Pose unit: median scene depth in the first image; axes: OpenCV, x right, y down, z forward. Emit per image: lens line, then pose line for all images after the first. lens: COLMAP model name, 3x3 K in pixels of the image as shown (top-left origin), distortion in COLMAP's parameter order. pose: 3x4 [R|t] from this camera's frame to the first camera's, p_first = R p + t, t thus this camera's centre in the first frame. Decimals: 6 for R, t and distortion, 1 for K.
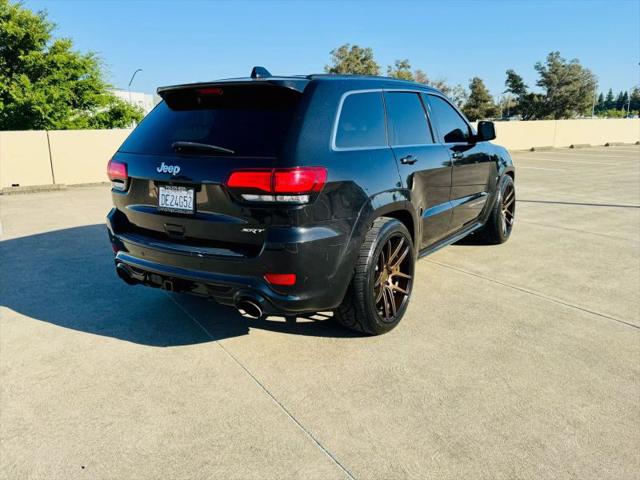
lens RADIAL K [[507.9, 0, 319.1], [0, 507.9, 234.7], [0, 0, 1]] dist [0.042455, -0.063965]
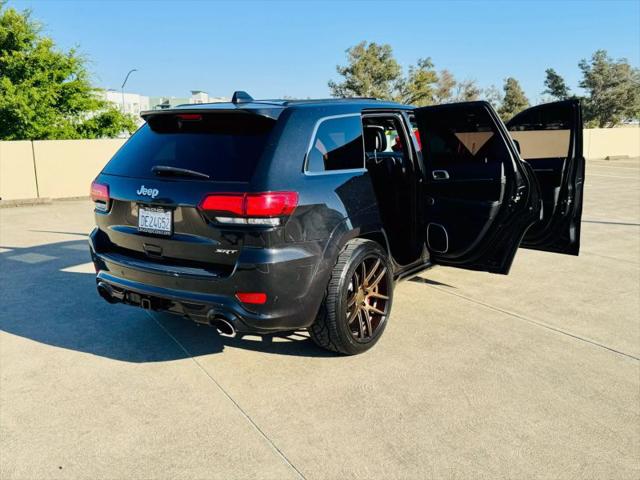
lens RADIAL K [[572.3, 0, 319.4], [0, 572.3, 240.8], [0, 0, 1]] dist [0.081350, -0.126448]
pose [[0.999694, 0.006369, -0.023918, 0.079042], [-0.006909, 0.999721, -0.022589, -0.004063], [0.023768, 0.022747, 0.999459, -0.158928]]
